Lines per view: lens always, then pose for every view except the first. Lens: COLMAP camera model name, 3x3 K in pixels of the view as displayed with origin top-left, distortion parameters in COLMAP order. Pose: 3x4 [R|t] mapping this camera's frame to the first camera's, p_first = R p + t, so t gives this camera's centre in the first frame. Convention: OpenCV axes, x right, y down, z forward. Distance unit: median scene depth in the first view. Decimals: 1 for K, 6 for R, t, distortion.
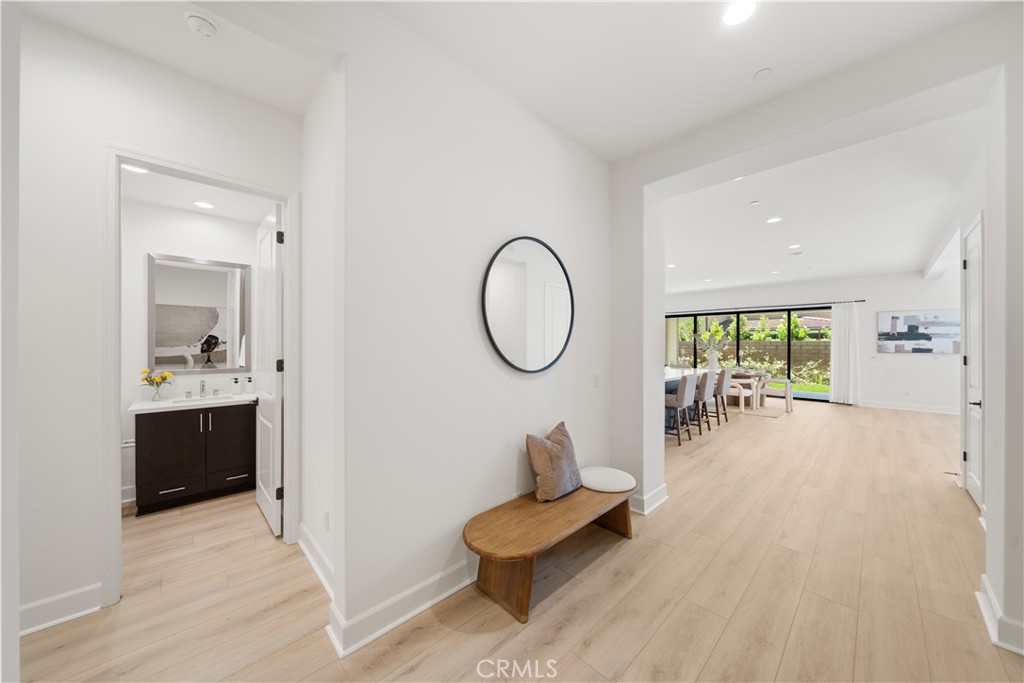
lens RADIAL K [[350.4, 0, 508.3], [0, 350.4, 345.2], [0, 0, 1]] dist [-0.007233, 0.000004]
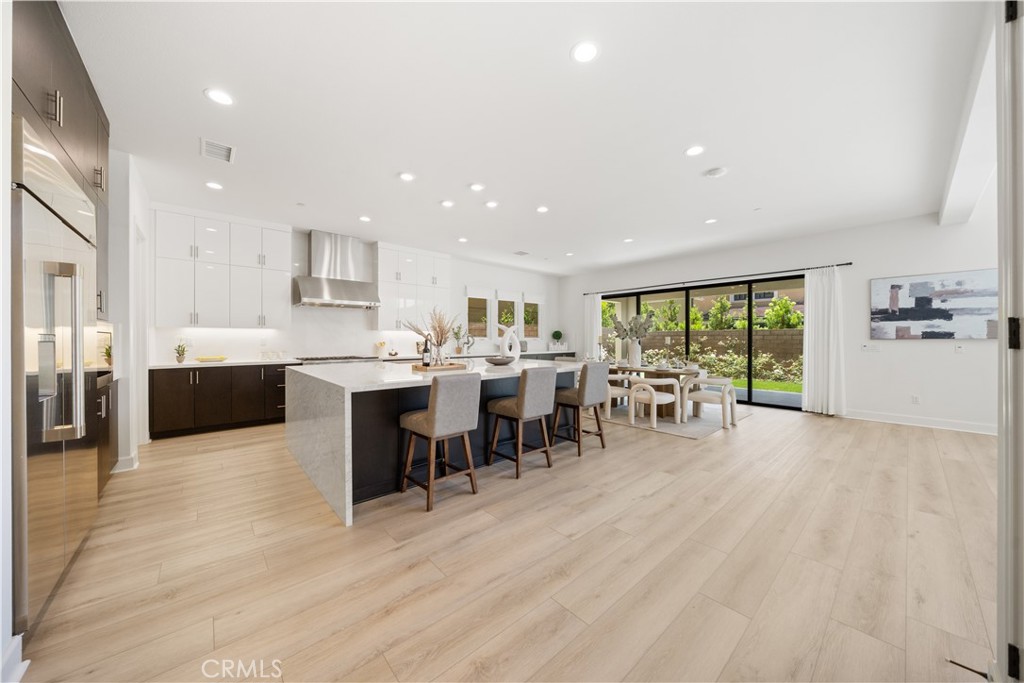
lens RADIAL K [[351.2, 0, 508.3], [0, 351.2, 338.6], [0, 0, 1]] dist [-0.005979, -0.000060]
pose [[0.999243, -0.001813, -0.038859, 0.409163], [0.001695, 0.999994, -0.003072, 0.022108], [0.038865, 0.003004, 0.999240, 0.312561]]
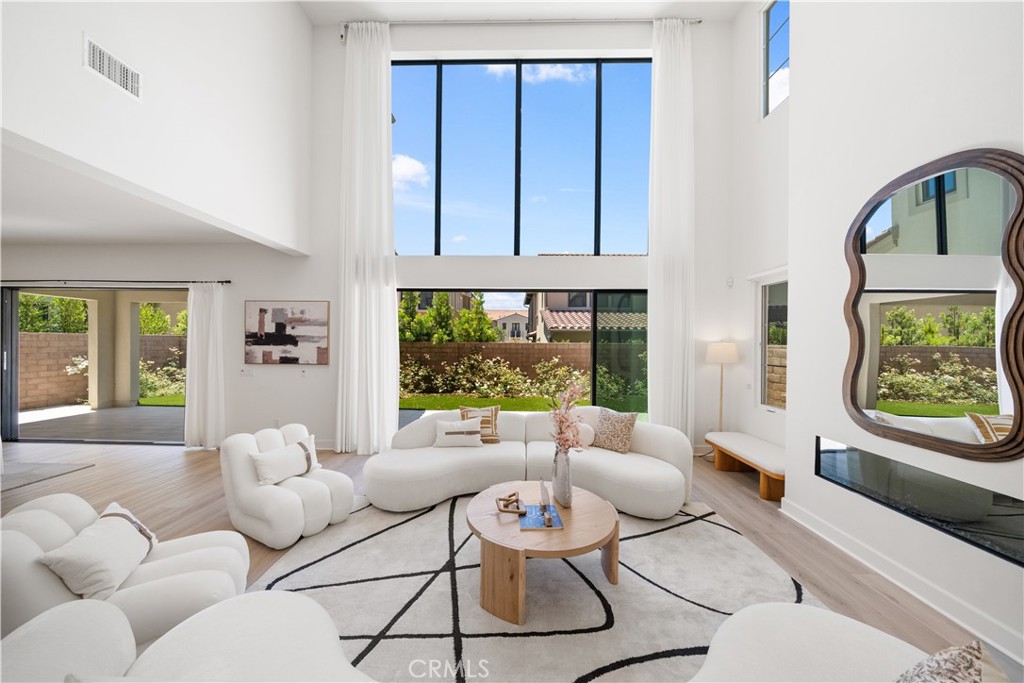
lens RADIAL K [[357.9, 0, 509.9], [0, 357.9, 344.4], [0, 0, 1]] dist [-0.006968, -0.000049]
pose [[0.696643, 0.000864, 0.717418, 0.988720], [-0.006702, 0.999963, 0.005304, -0.022657], [-0.717387, -0.008503, 0.696623, 0.199408]]
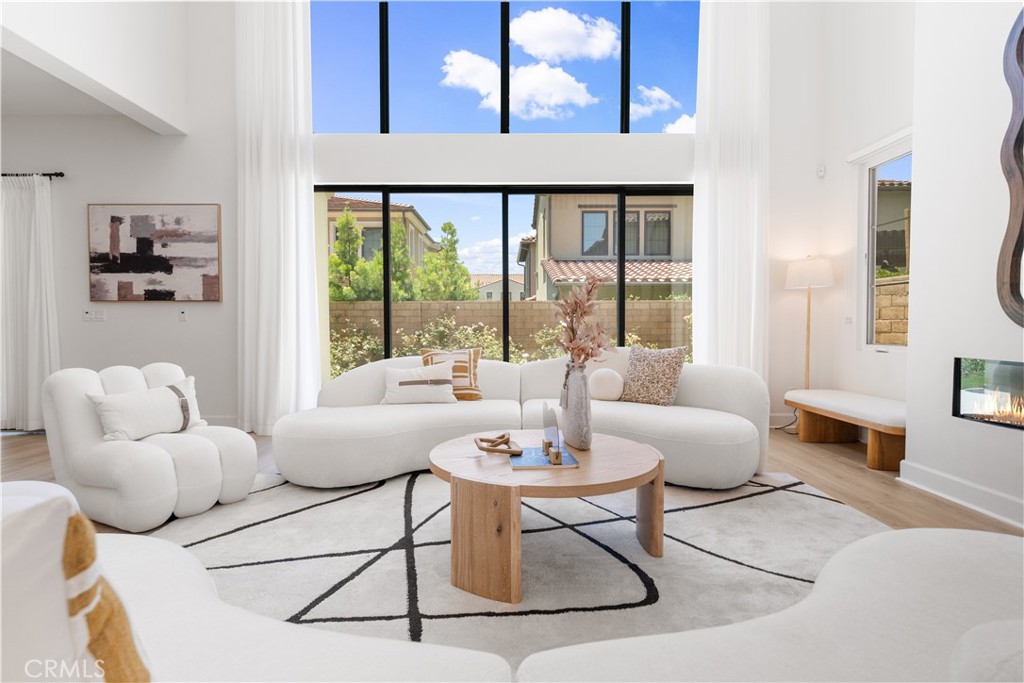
lens RADIAL K [[516.0, 0, 512.0], [0, 516.0, 341.5], [0, 0, 1]] dist [-0.001684, 0.001064]
pose [[0.676683, -0.025826, 0.735821, 1.006332], [0.004160, 0.999503, 0.031256, 0.055609], [-0.736263, -0.018089, 0.676454, 0.213442]]
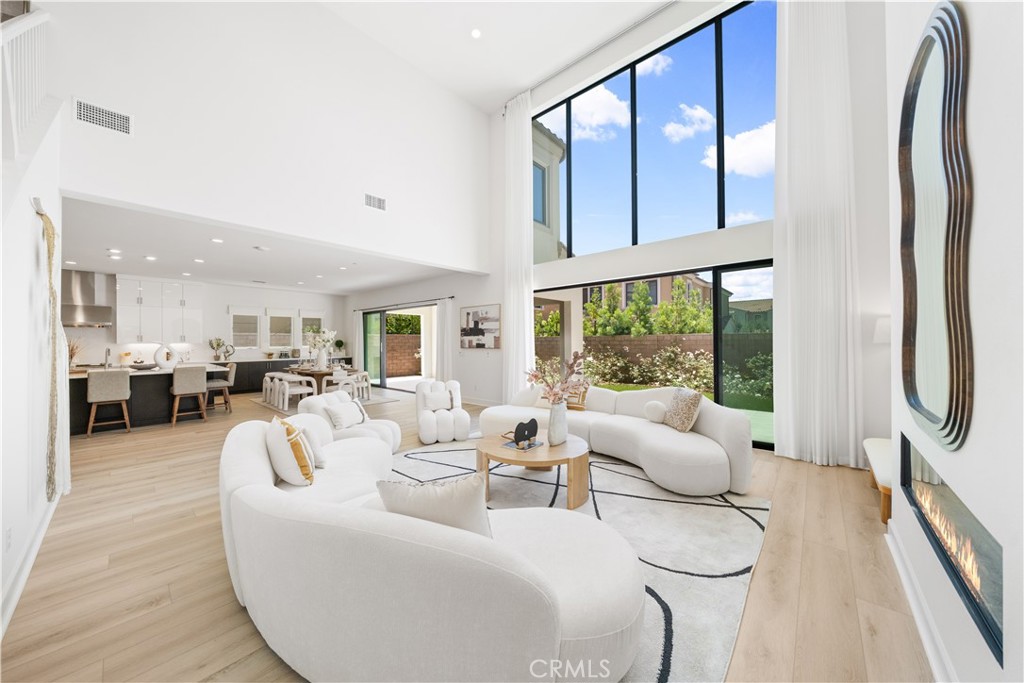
lens RADIAL K [[348.2, 0, 508.3], [0, 348.2, 340.3], [0, 0, 1]] dist [-0.005428, 0.000048]
pose [[0.995944, -0.009306, 0.089490, 1.179098], [0.009785, 0.999940, -0.004906, 0.005282], [-0.089439, 0.005762, 0.995976, -0.024682]]
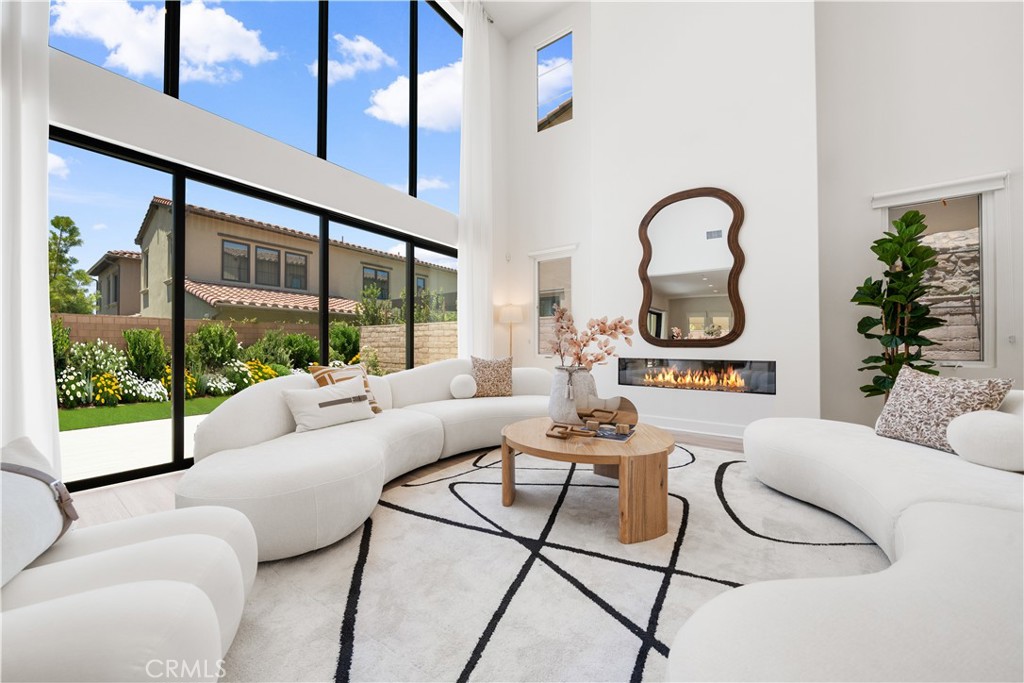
lens RADIAL K [[362.4, 0, 506.8], [0, 362.4, 342.8], [0, 0, 1]] dist [-0.003205, -0.000161]
pose [[-0.190372, 0.007122, 0.981686, 0.961452], [0.001917, 0.999974, -0.006883, 0.059975], [-0.981710, 0.000571, -0.190381, 0.533480]]
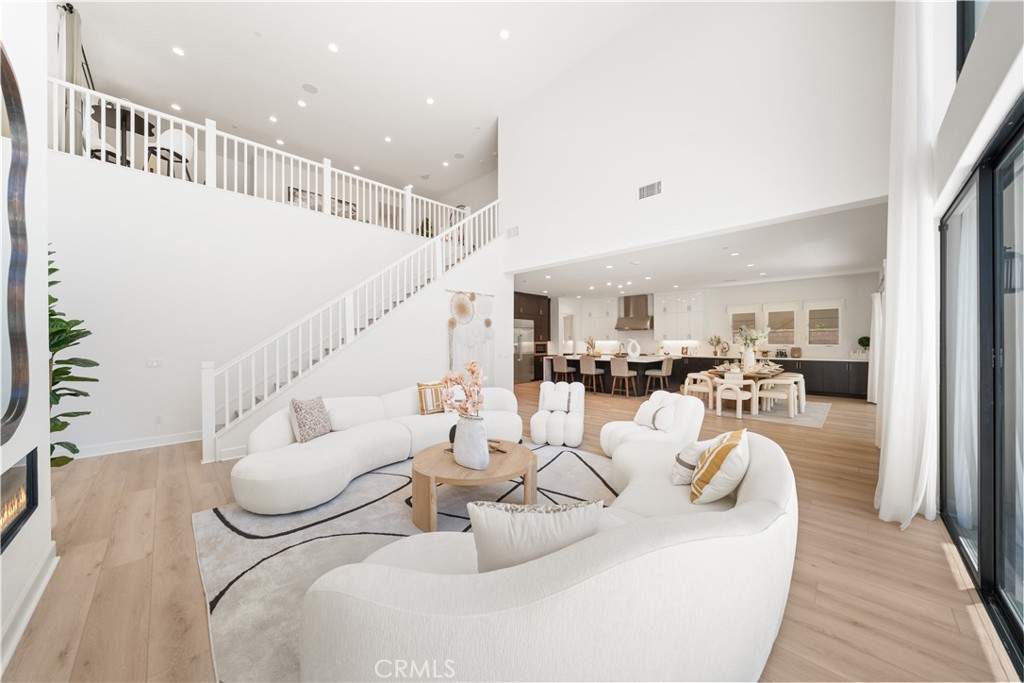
lens RADIAL K [[348.2, 0, 508.3], [0, 348.2, 340.3], [0, 0, 1]] dist [-0.005428, 0.000048]
pose [[0.027088, -0.004218, -0.999624, 1.648796], [0.001257, 0.999990, -0.004185, 0.003754], [0.999632, -0.001143, 0.027093, 0.442486]]
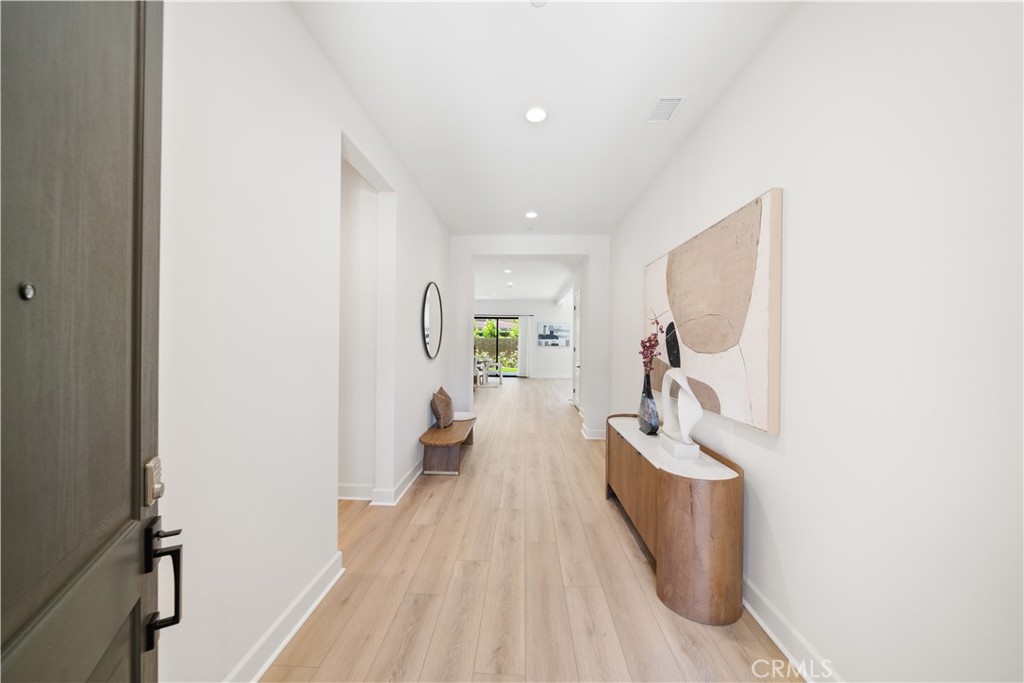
lens RADIAL K [[330.0, 0, 512.0], [0, 330.0, 341.5], [0, 0, 1]] dist [-0.000505, 0.000007]
pose [[0.723816, 0.003636, 0.689984, -0.178895], [-0.007157, 0.999972, 0.002239, -0.003886], [-0.689956, -0.006558, 0.723821, -0.109169]]
